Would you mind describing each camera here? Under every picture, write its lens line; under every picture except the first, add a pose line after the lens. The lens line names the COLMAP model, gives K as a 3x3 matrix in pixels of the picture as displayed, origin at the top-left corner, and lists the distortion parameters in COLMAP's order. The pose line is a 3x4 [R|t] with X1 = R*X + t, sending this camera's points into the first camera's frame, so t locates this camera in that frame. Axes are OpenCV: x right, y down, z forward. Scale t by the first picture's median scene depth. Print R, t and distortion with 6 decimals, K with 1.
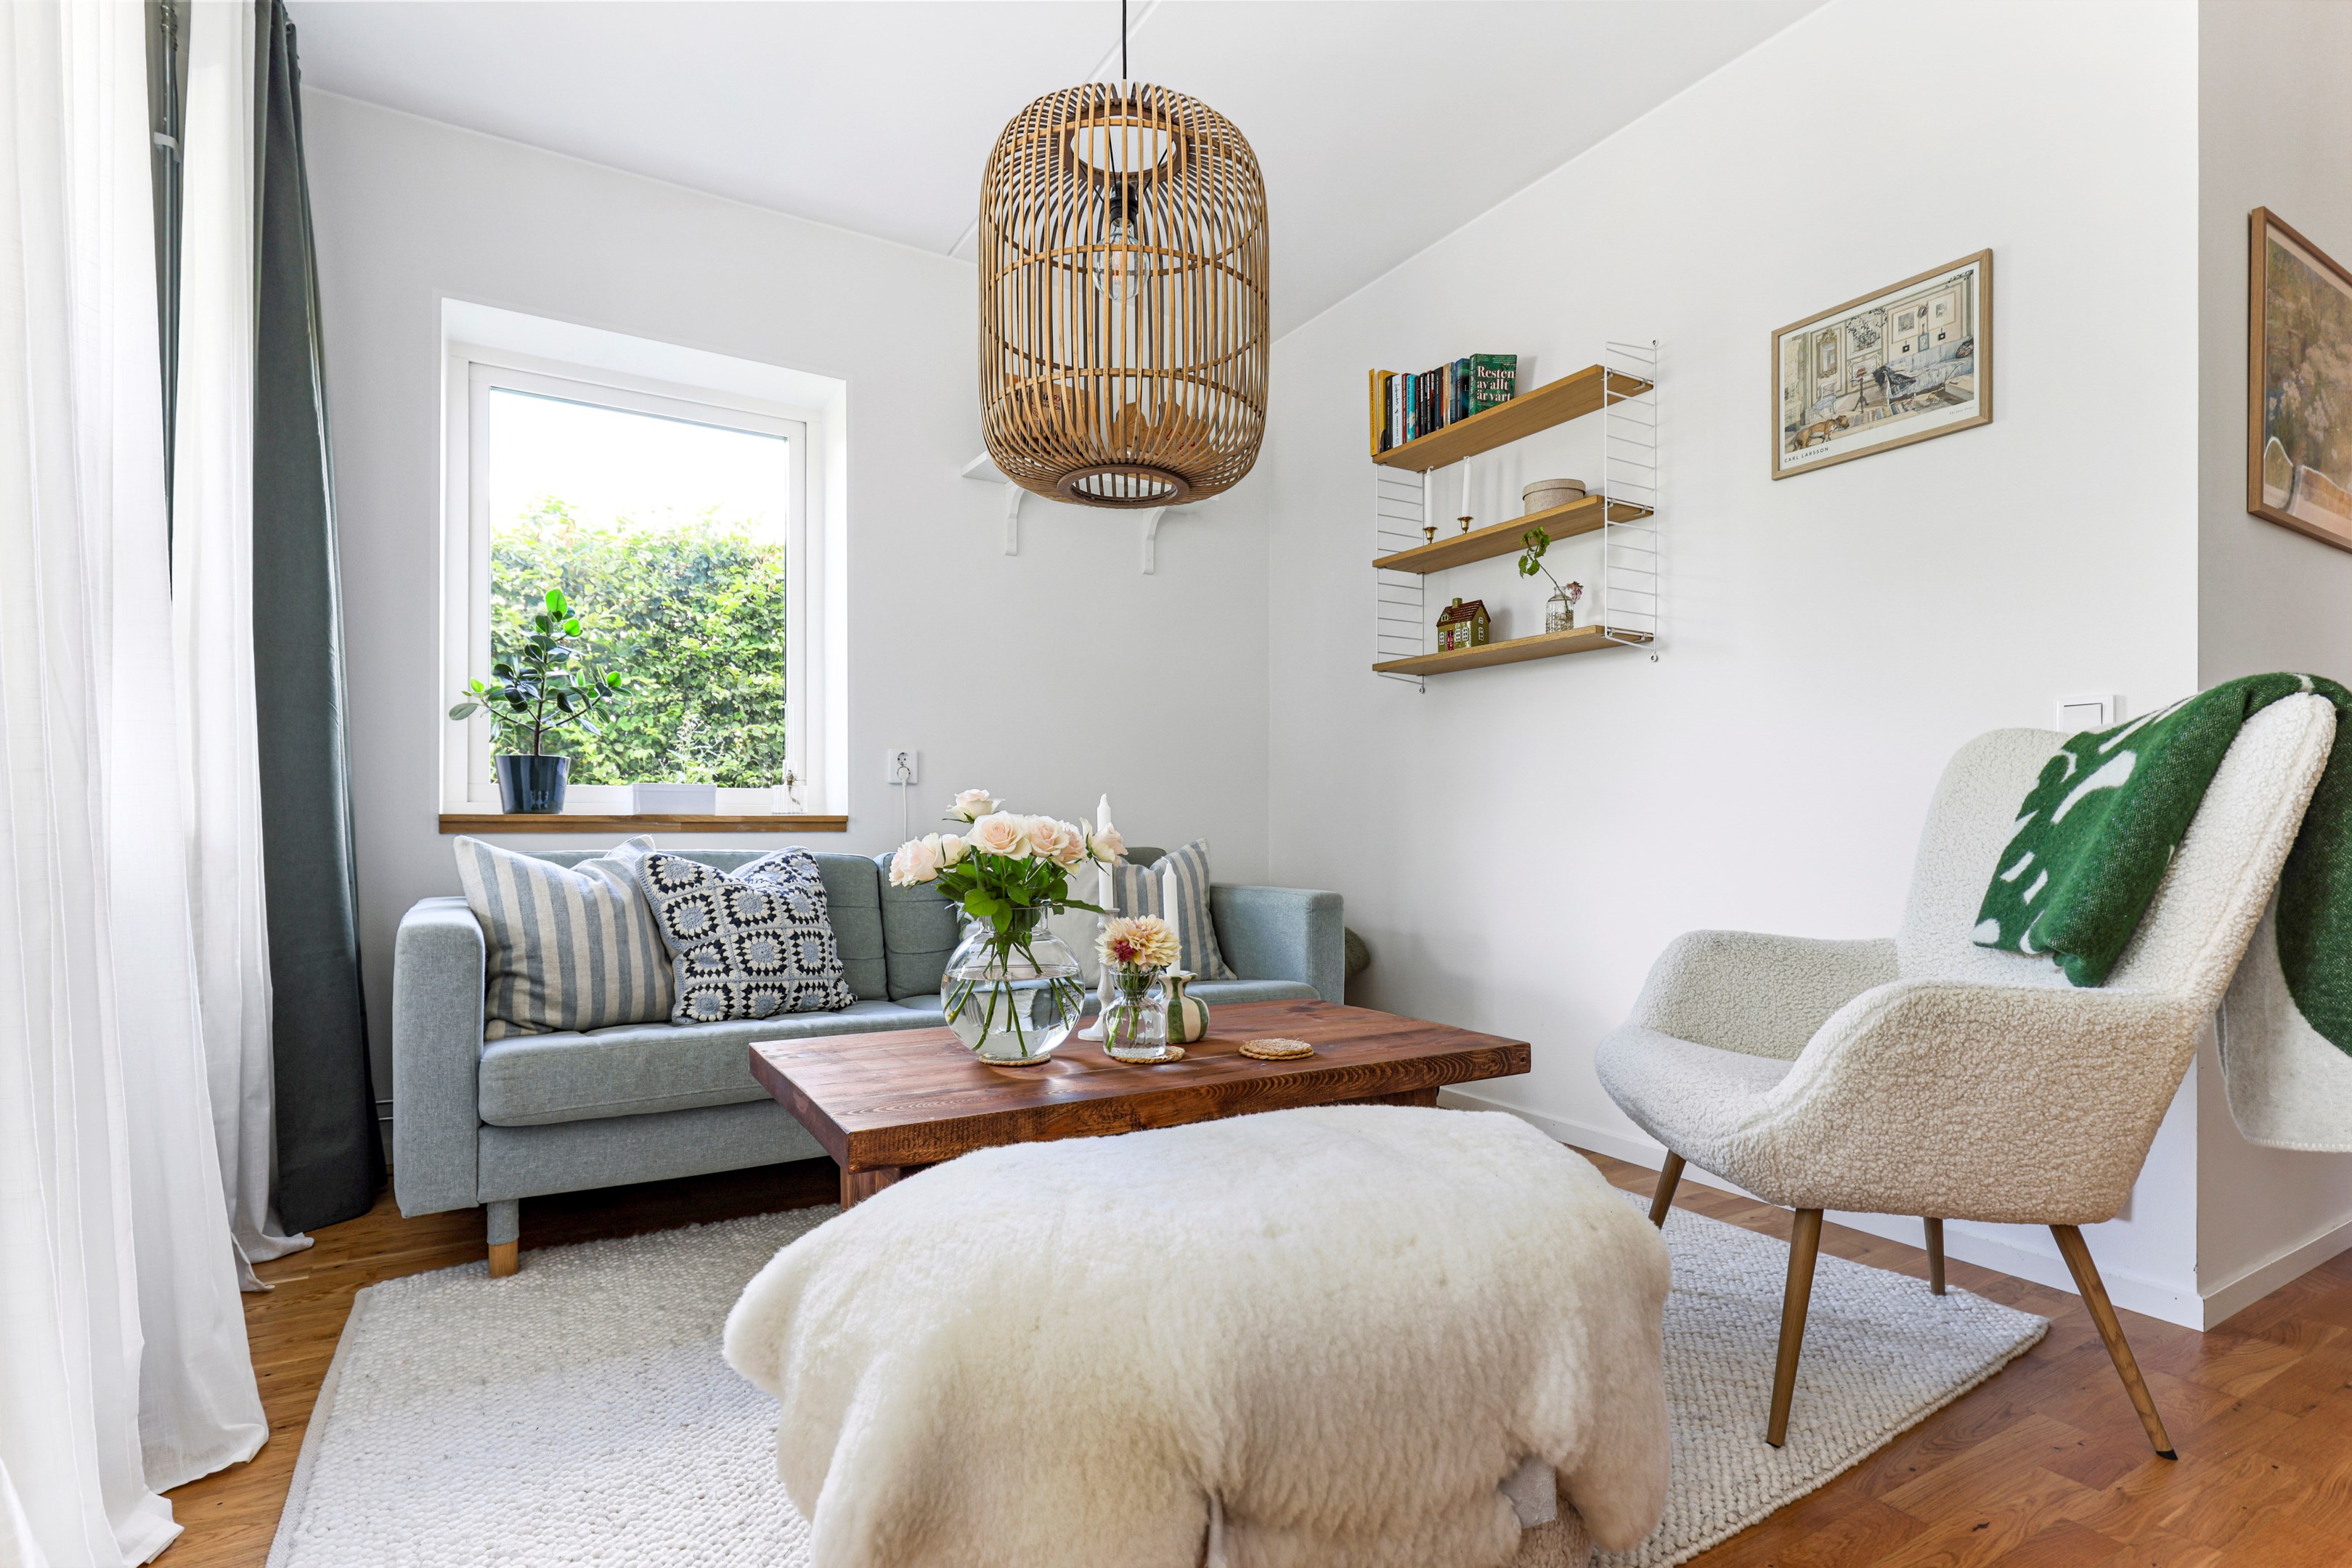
lens RADIAL K [[1148.2, 0, 1180.2], [0, 1148.2, 829.3], [0, 0, 1]] dist [0.000443, -0.000865]
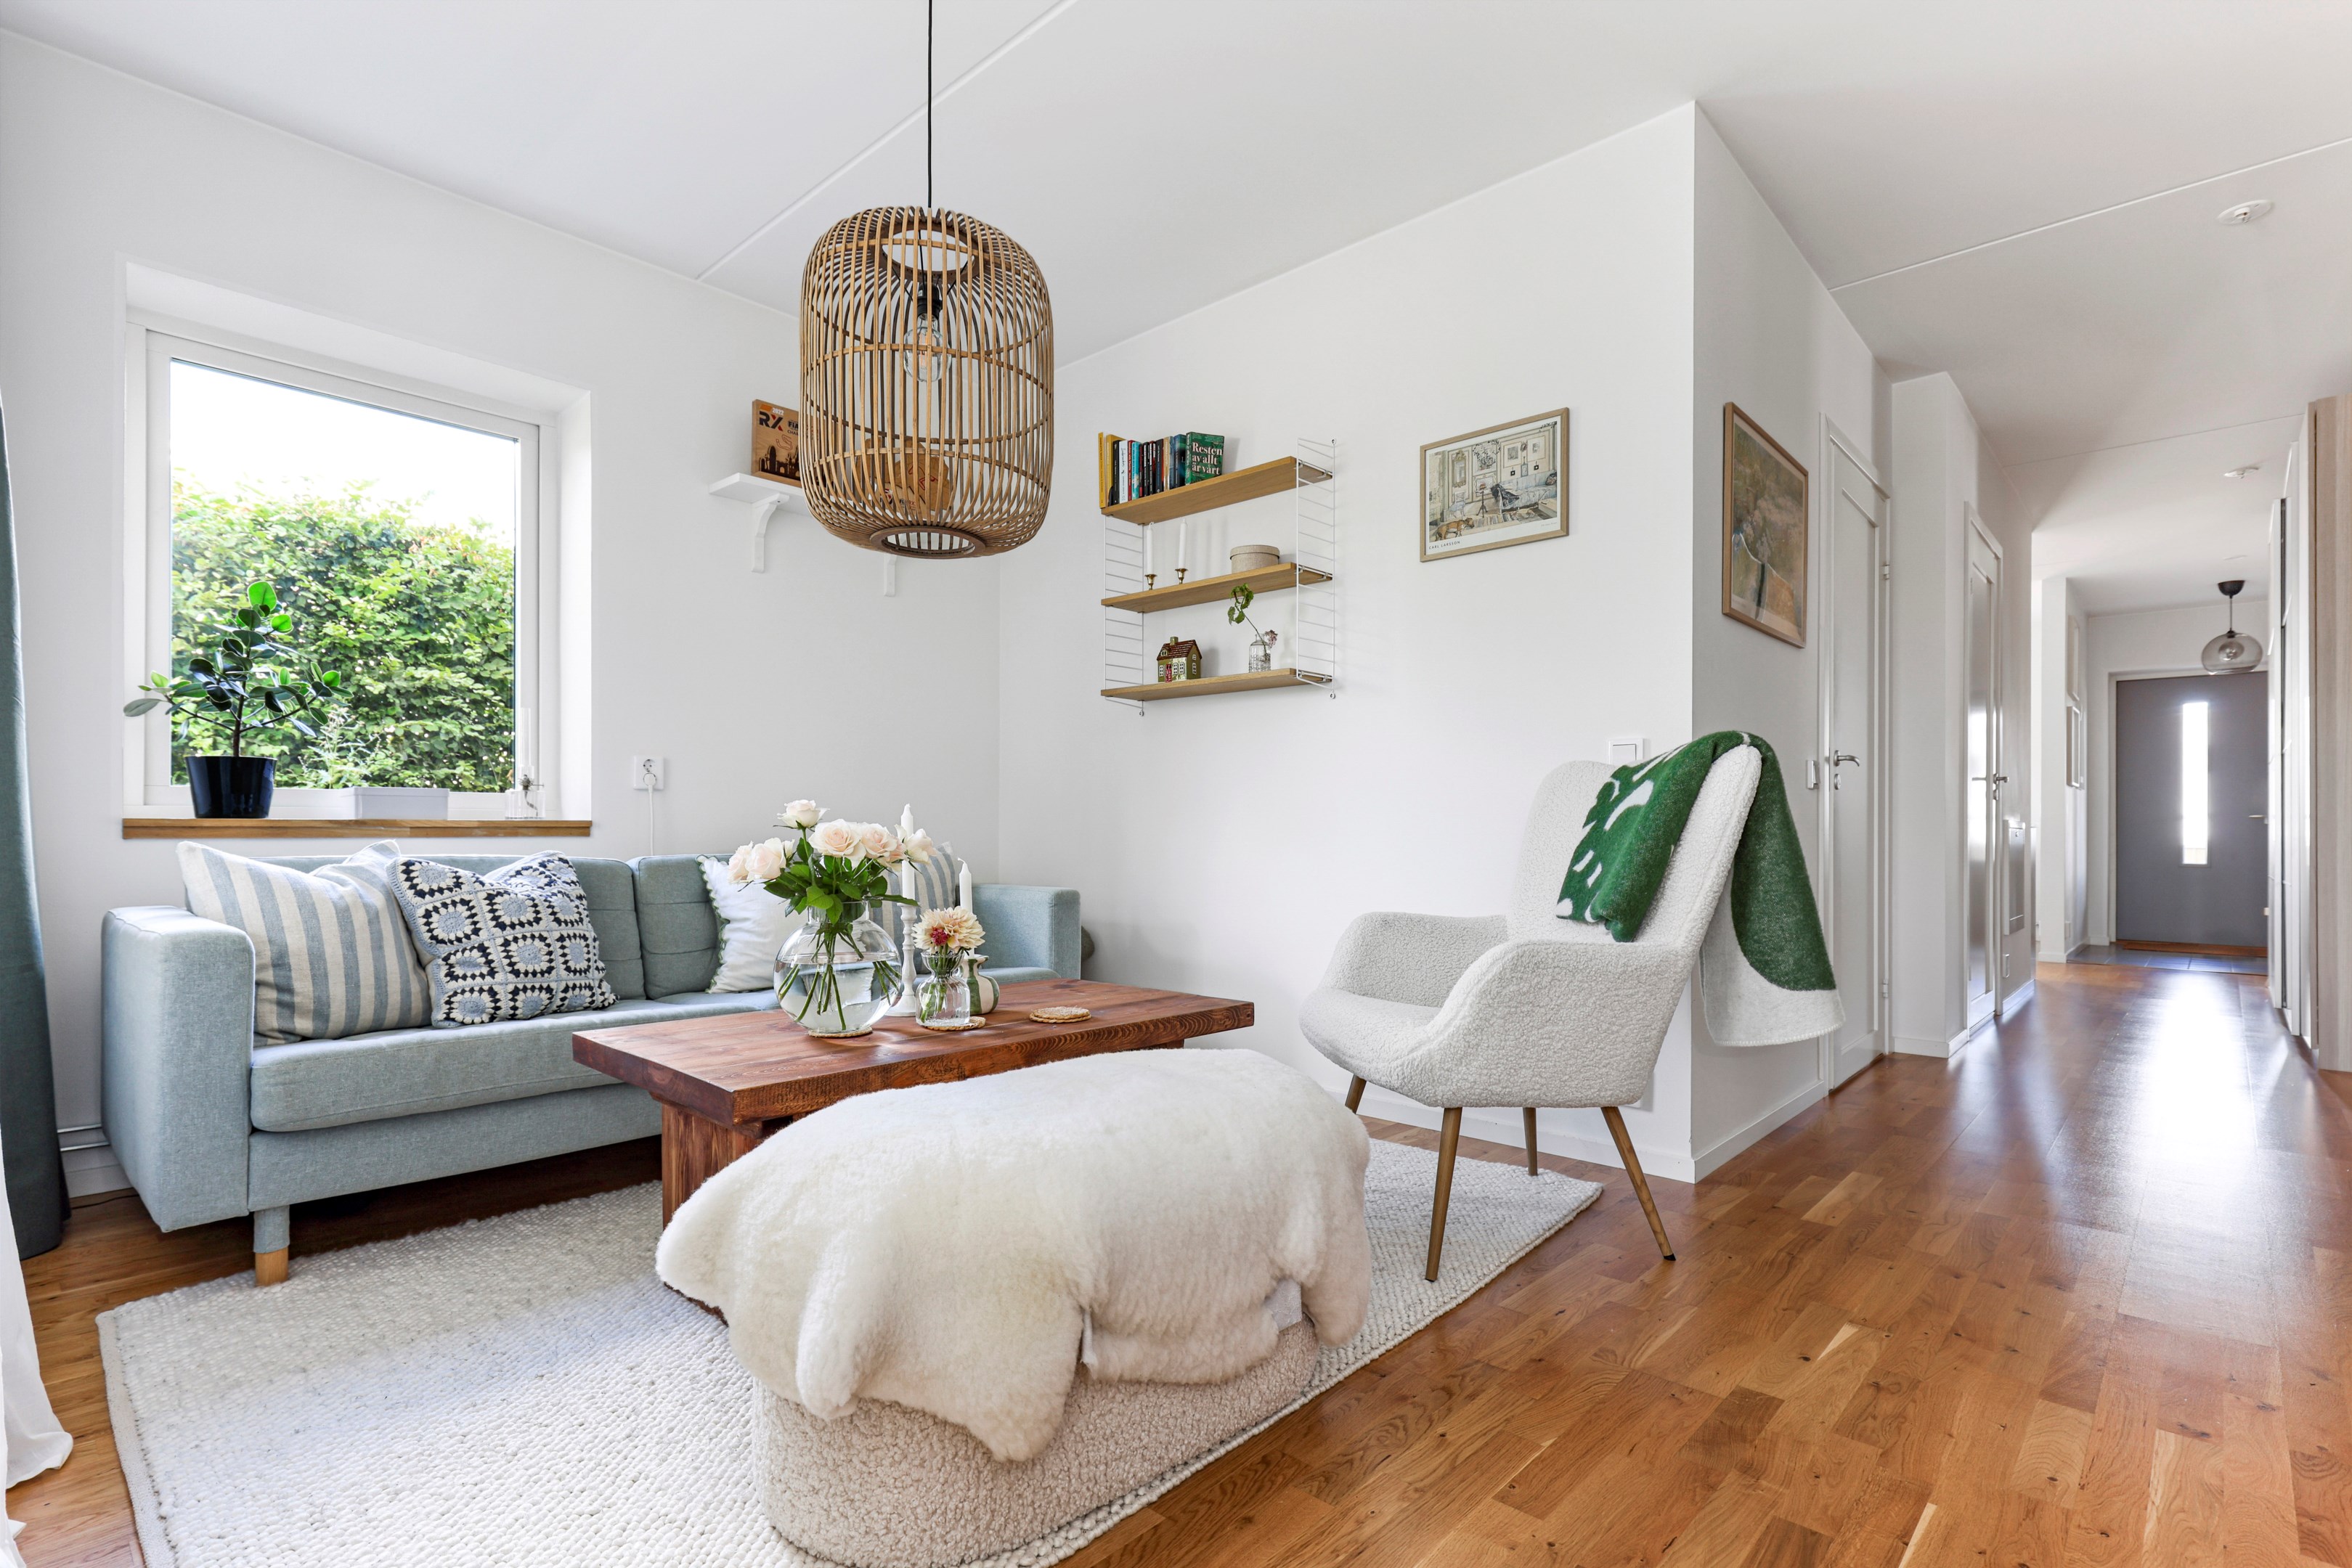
lens RADIAL K [[1126.7, 0, 1176.5], [0, 1126.7, 839.7], [0, 0, 1]] dist [-0.000195, 0.000533]
pose [[0.960995, -0.001848, 0.276559, -0.109146], [0.000296, 0.999984, 0.005655, -0.001122], [-0.276565, -0.005353, 0.960980, -0.156313]]
